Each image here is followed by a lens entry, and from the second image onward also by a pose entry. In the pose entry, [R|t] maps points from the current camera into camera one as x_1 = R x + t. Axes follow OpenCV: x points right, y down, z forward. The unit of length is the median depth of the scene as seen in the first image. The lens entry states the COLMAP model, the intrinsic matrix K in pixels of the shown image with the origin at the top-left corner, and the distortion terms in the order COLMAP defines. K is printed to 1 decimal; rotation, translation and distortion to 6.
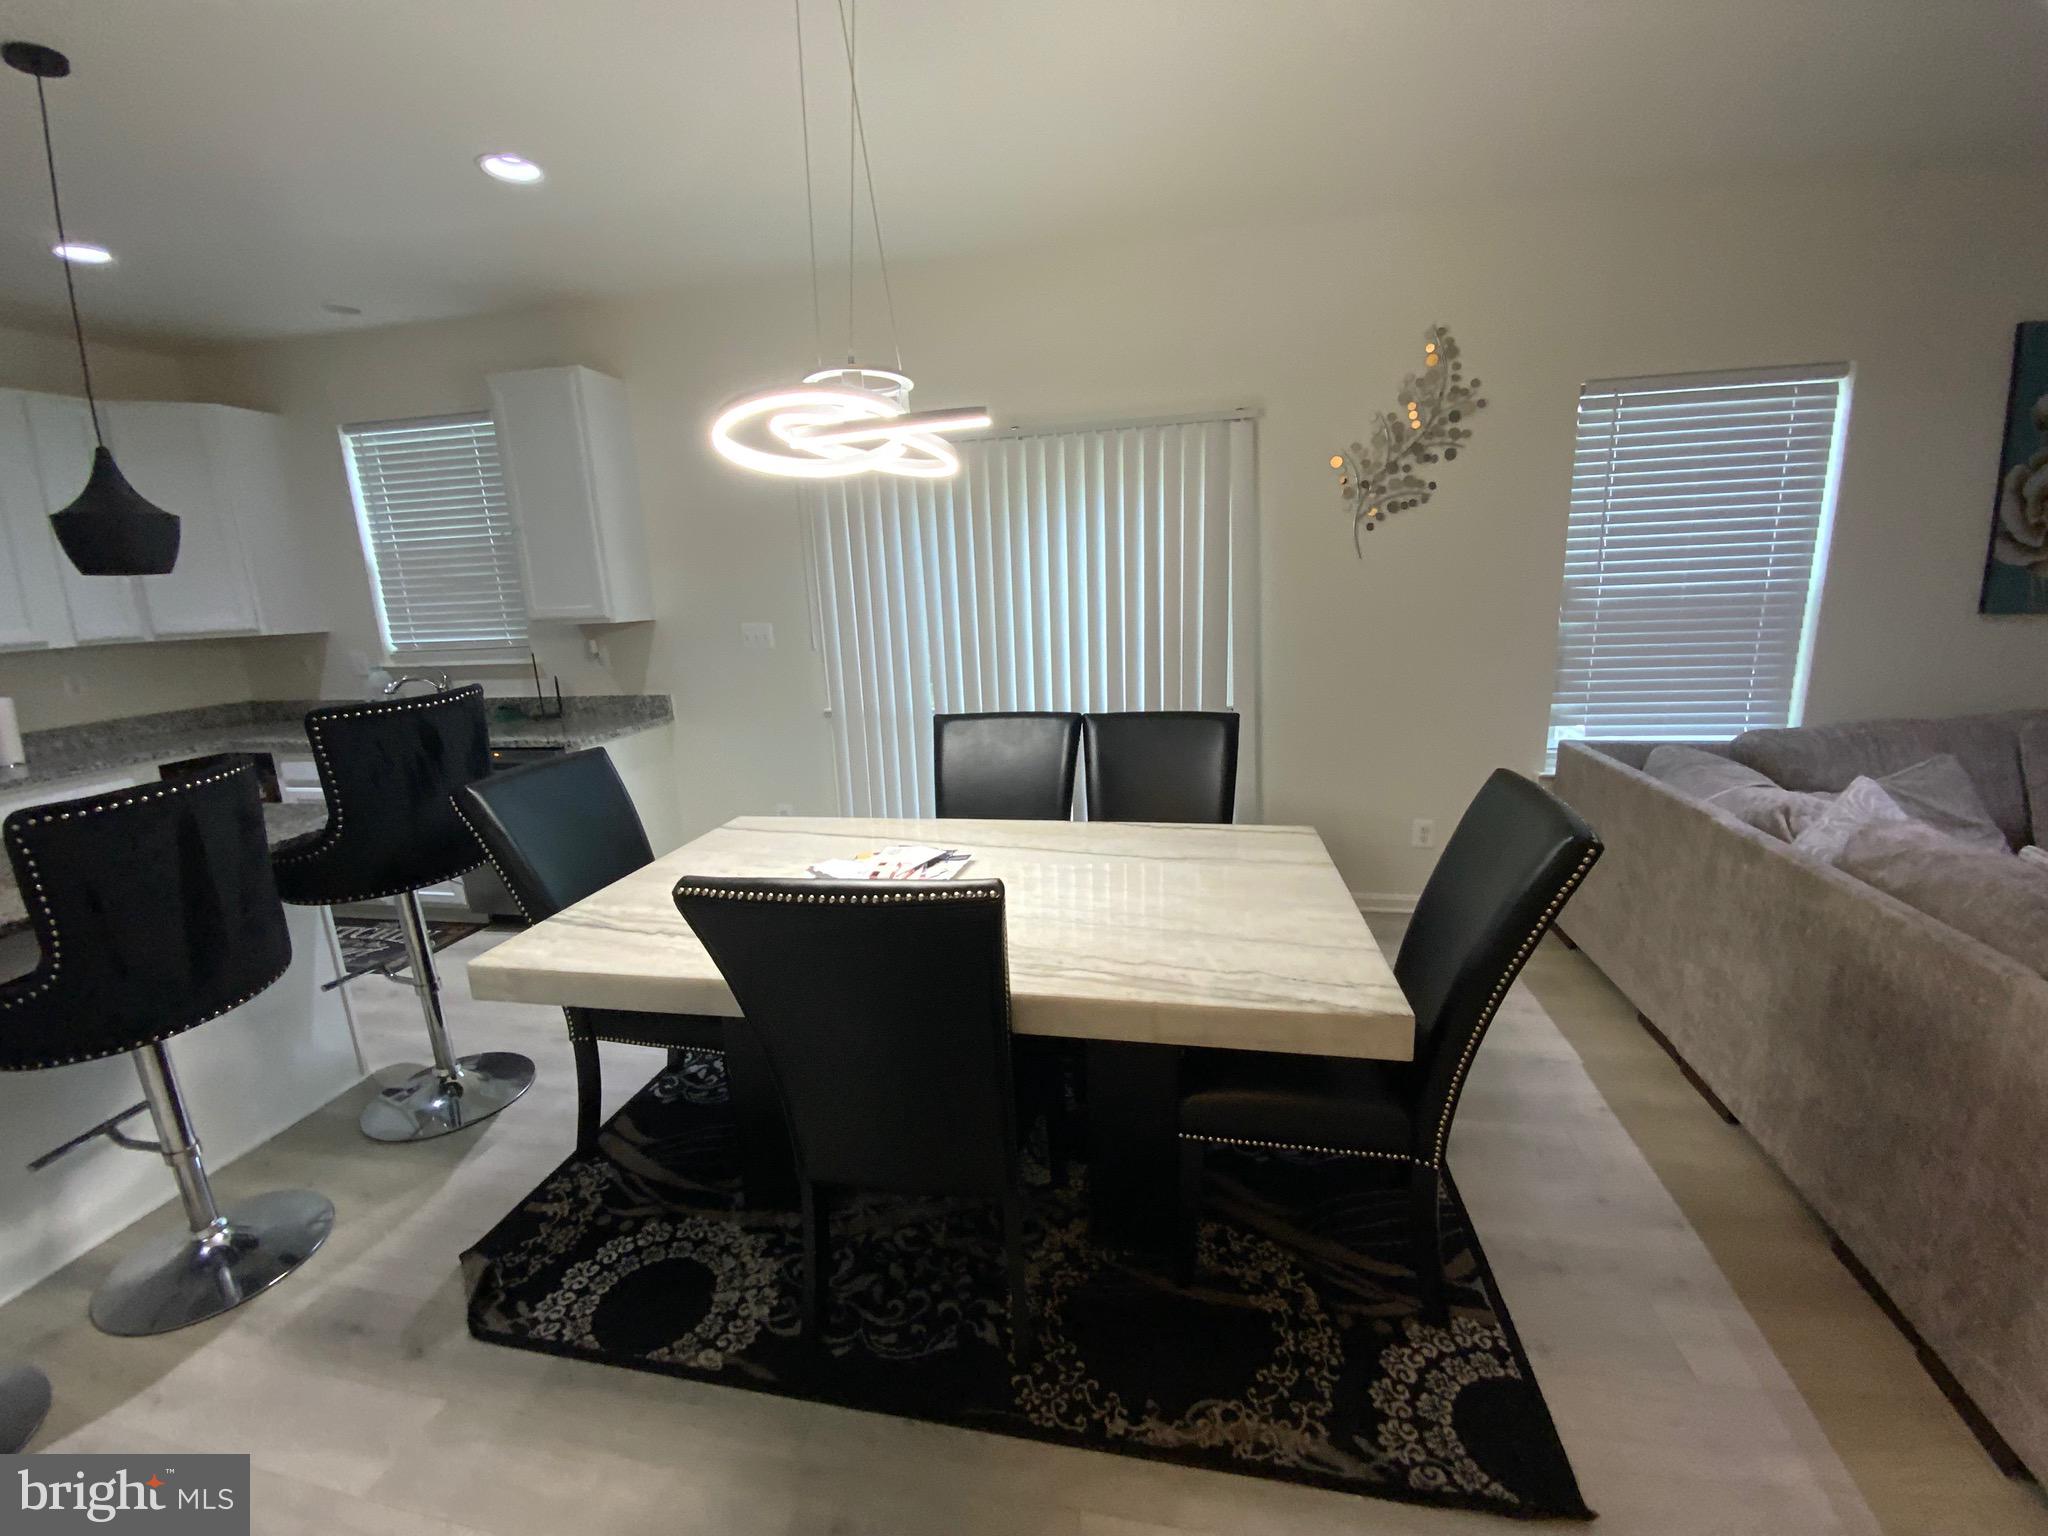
lens RADIAL K [[829.0, 0, 1024.0], [0, 829.0, 768.0], [0, 0, 1]] dist [0.027592, -0.020945]
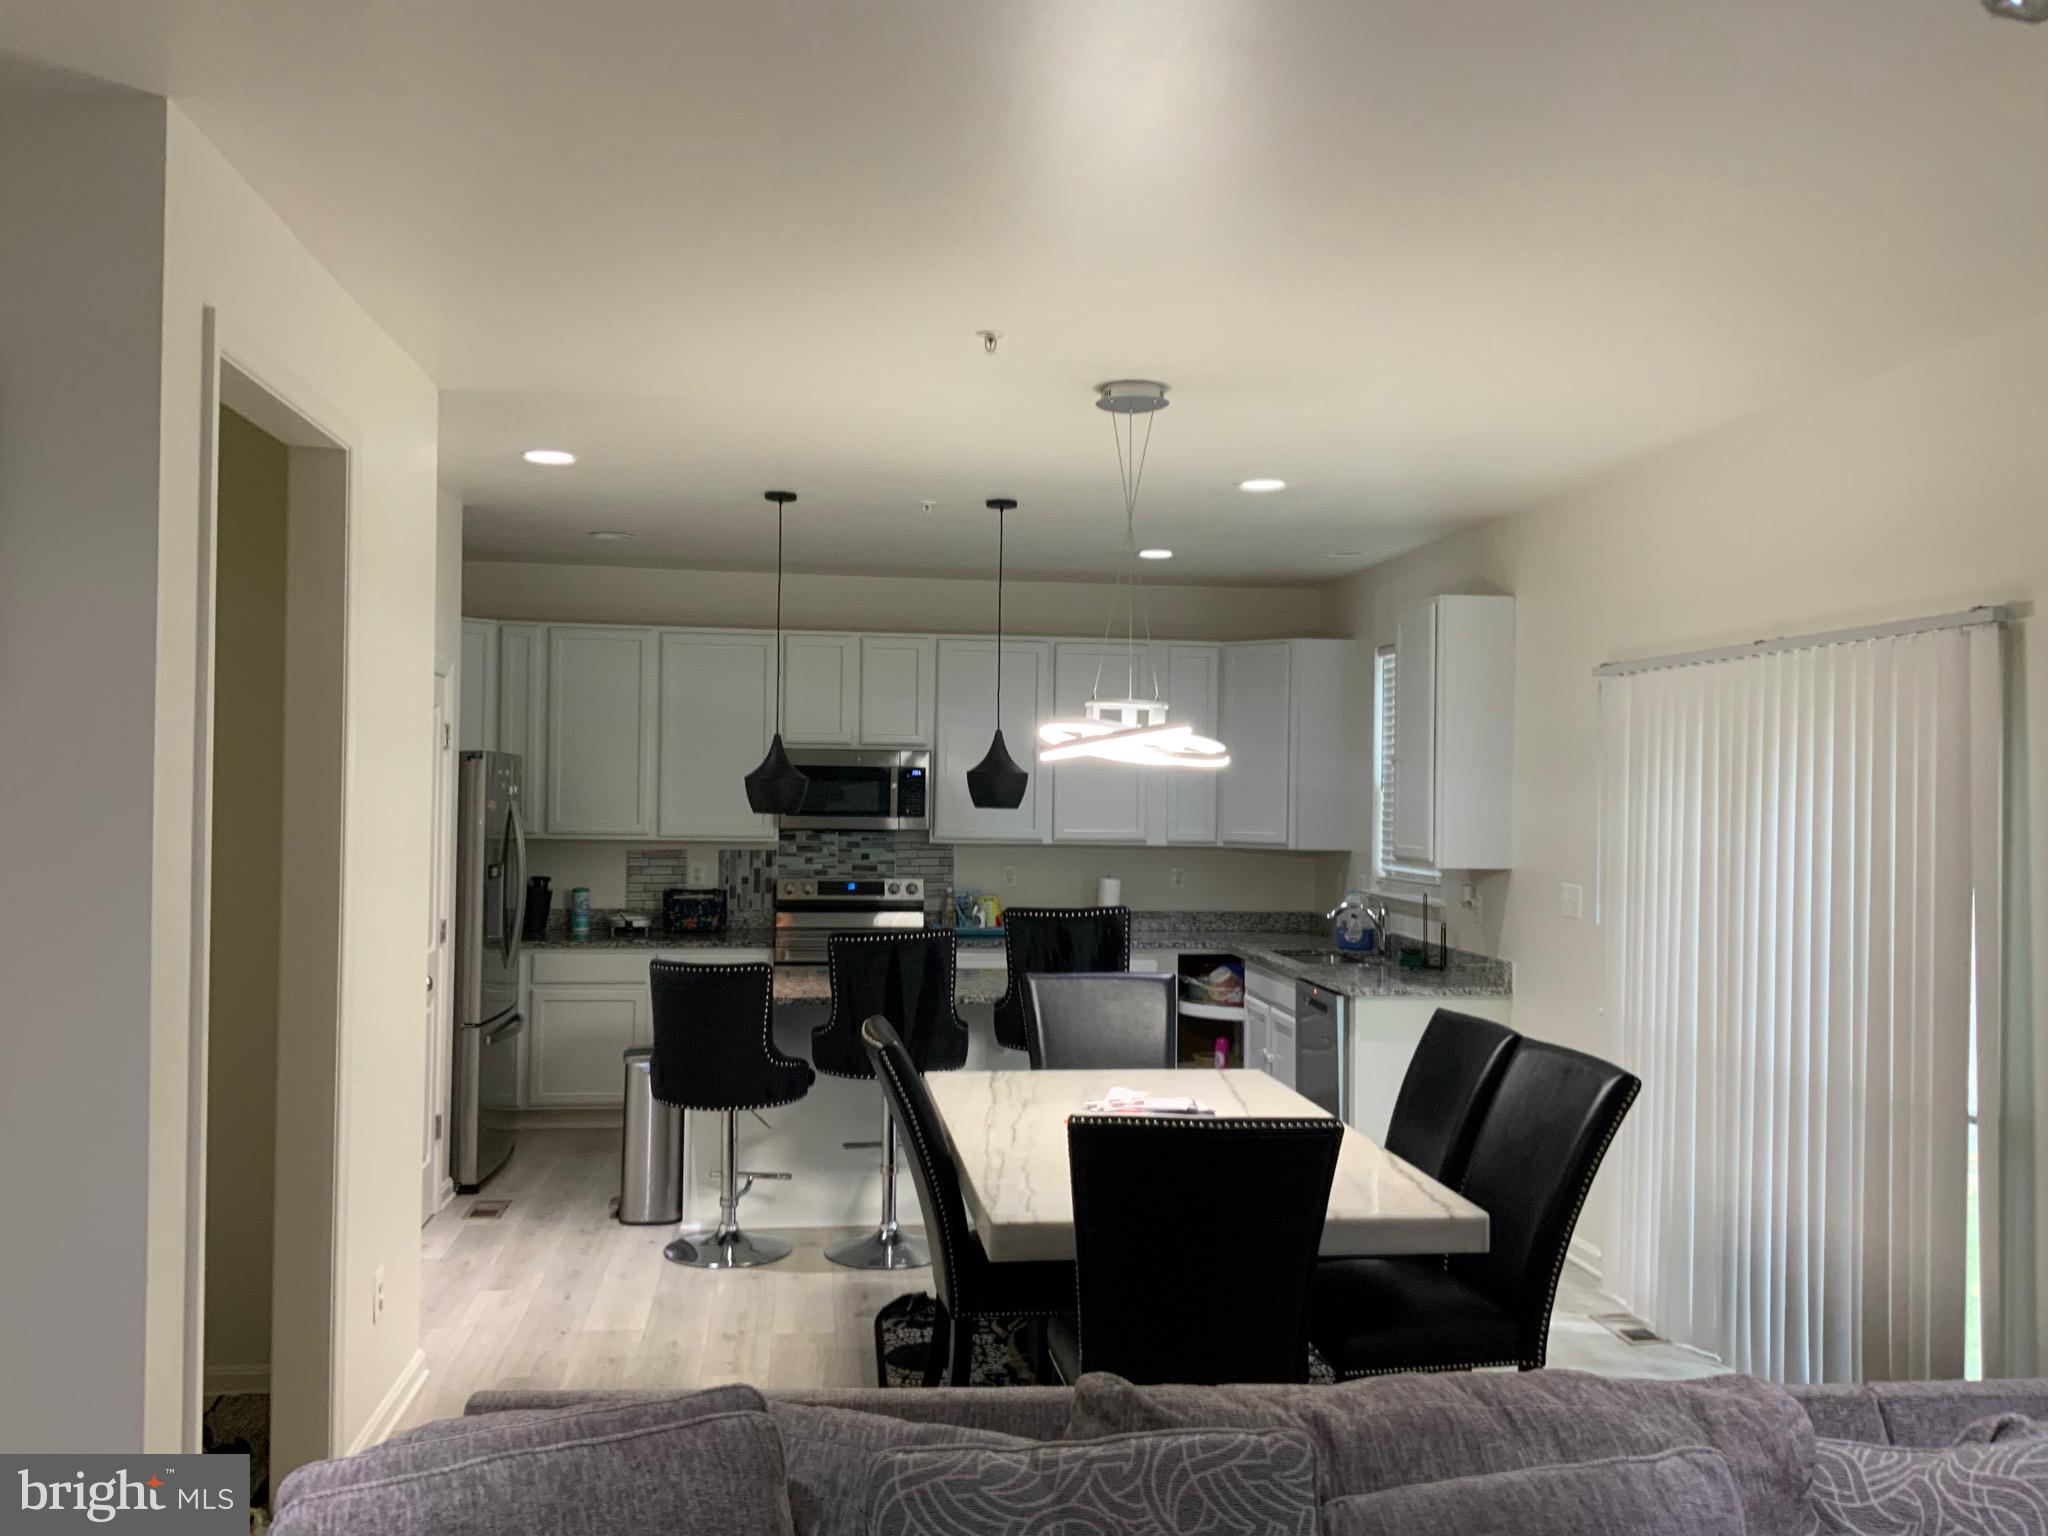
lens RADIAL K [[1701.3, 0, 1024.0], [0, 1701.3, 768.0], [0, 0, 1]] dist [0.079000, -0.173579]
pose [[0.308307, 0.034096, -0.950676, 1.086815], [-0.229578, 0.972485, -0.039575, -0.107780], [0.923169, 0.230456, 0.307652, 0.030363]]
